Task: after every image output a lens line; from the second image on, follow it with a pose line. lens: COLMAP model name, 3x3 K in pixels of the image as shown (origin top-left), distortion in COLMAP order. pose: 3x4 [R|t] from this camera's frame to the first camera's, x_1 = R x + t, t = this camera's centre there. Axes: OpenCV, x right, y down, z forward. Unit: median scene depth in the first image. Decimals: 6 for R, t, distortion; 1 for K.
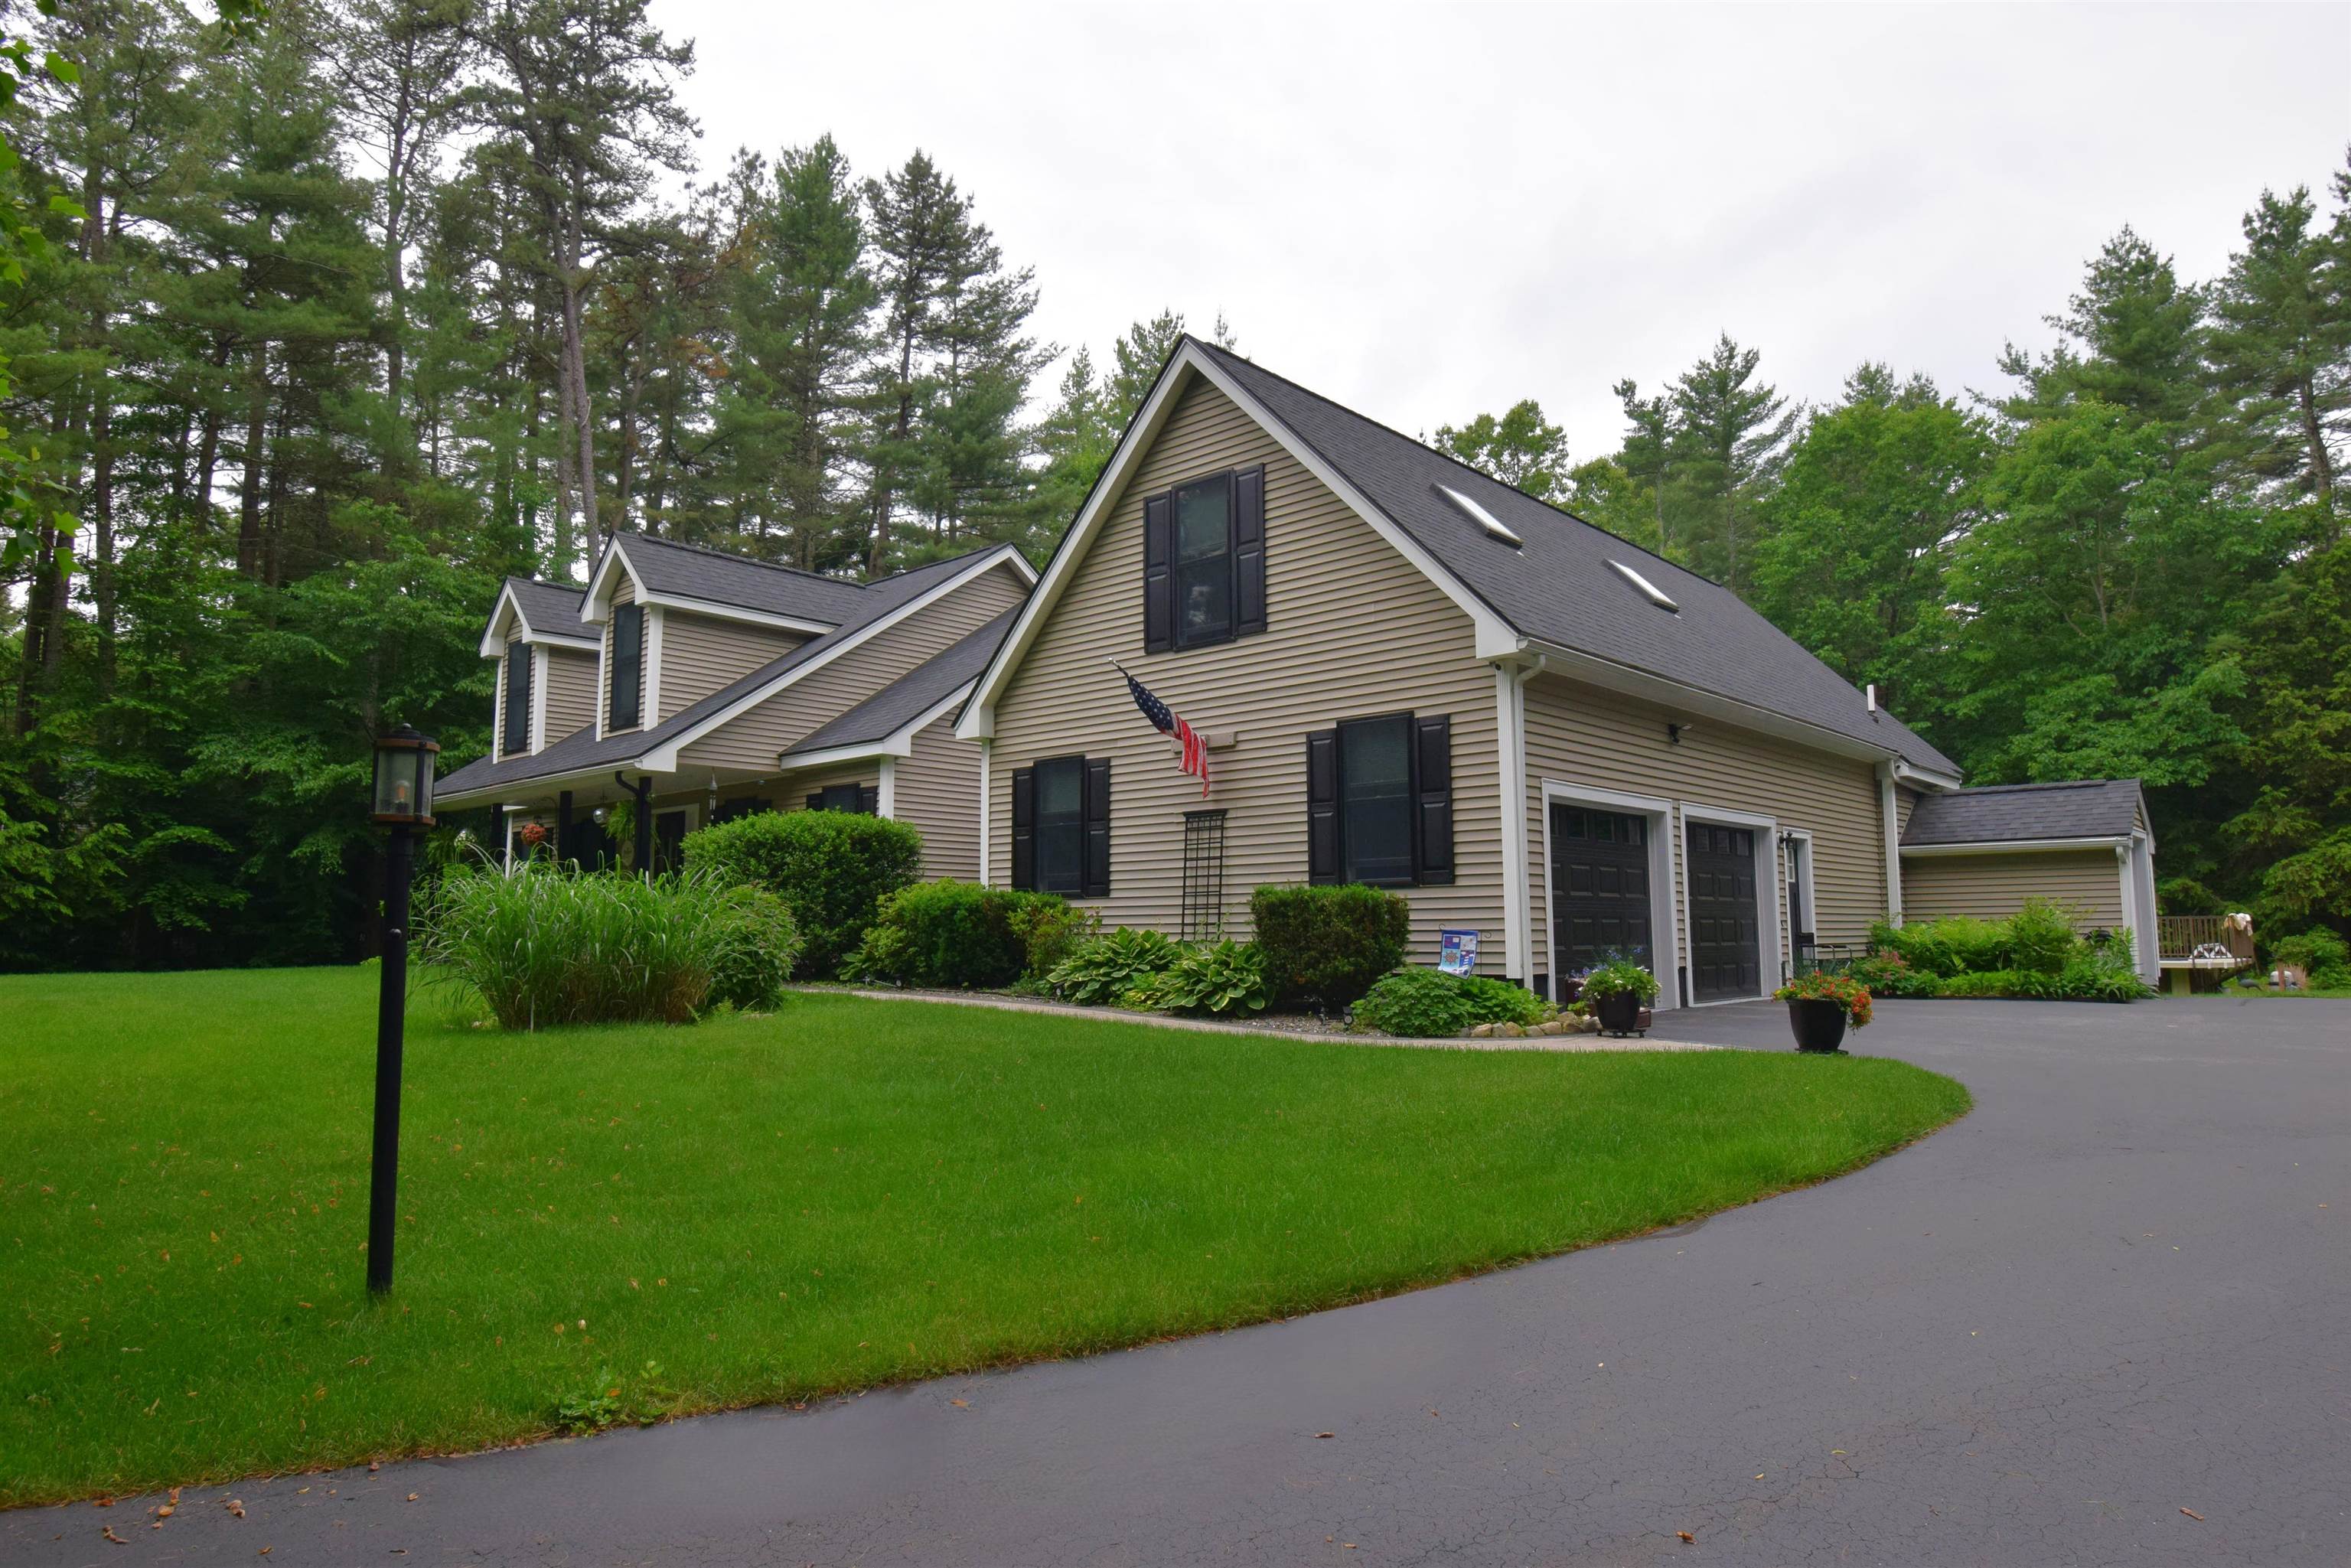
lens RADIAL K [[1402.4, 0, 1173.7], [0, 1402.4, 811.1], [0, 0, 1]] dist [0.000653, -0.000137]
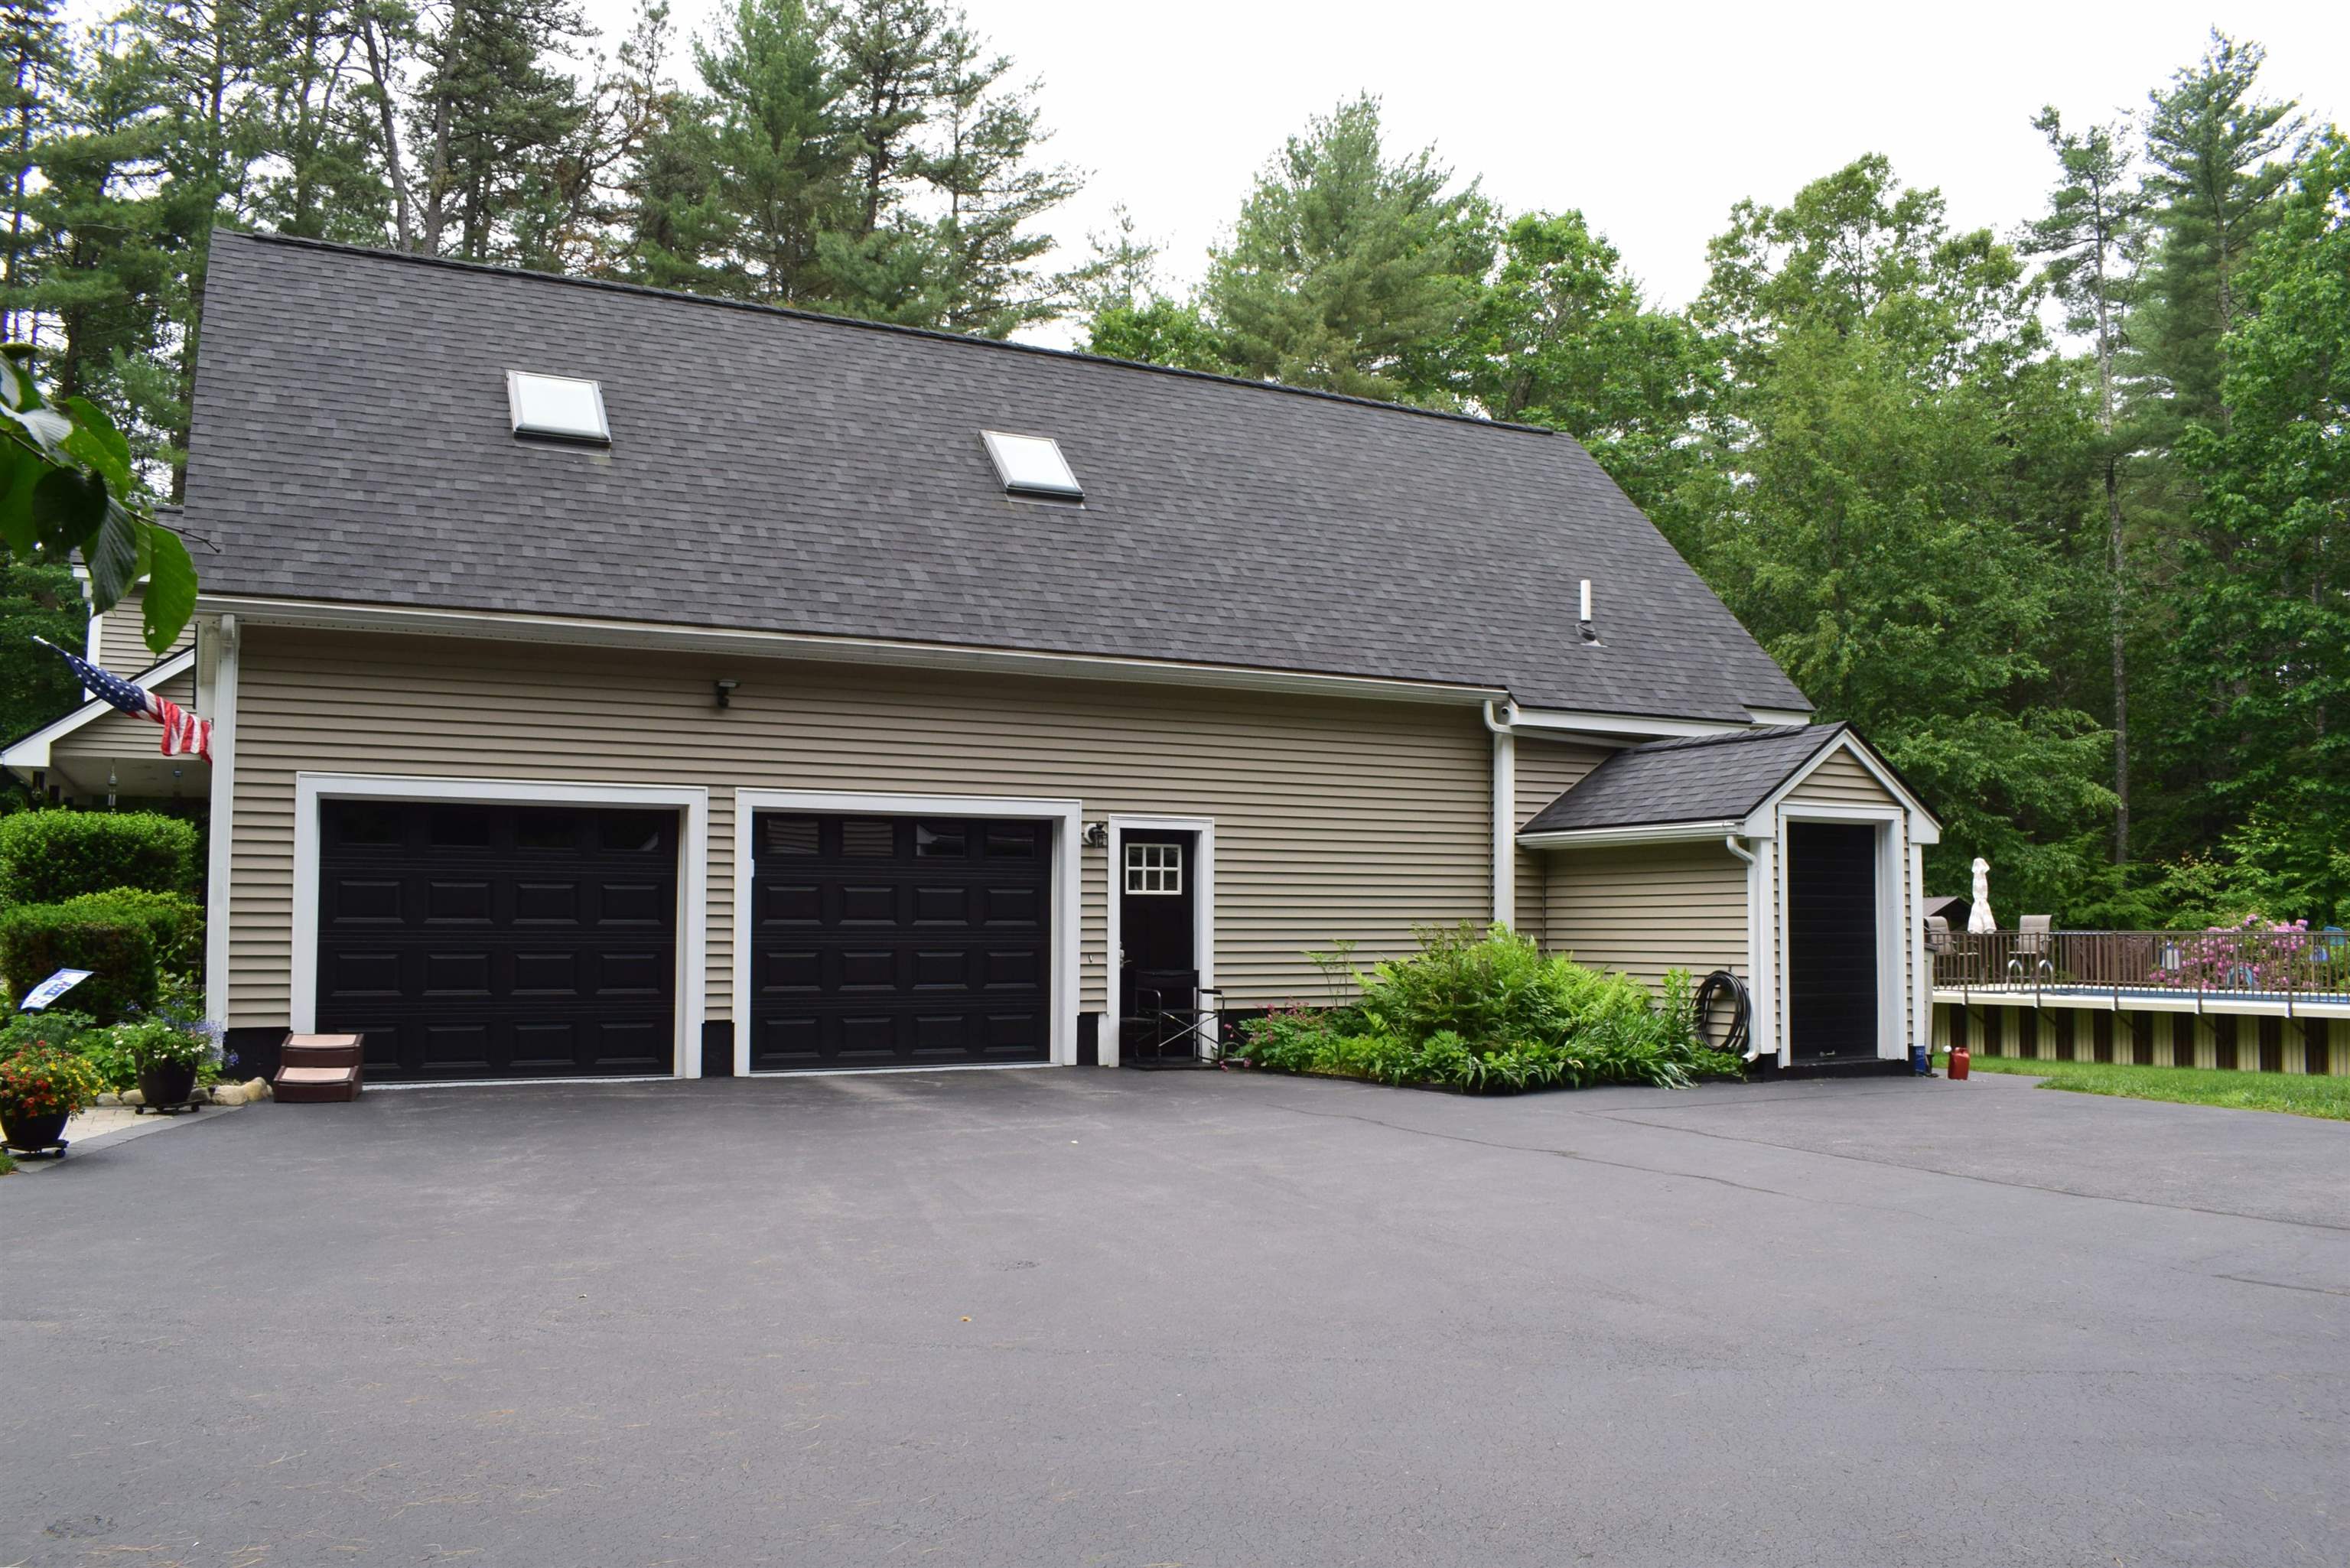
lens RADIAL K [[1805.2, 0, 1175.1], [0, 1805.2, 832.0], [0, 0, 1]] dist [0.000639, -0.115019]
pose [[0.937174, -0.007979, -0.348771, 0.318368], [0.022065, 0.999092, 0.036434, -0.004824], [0.348164, -0.041841, 0.936500, 0.077993]]
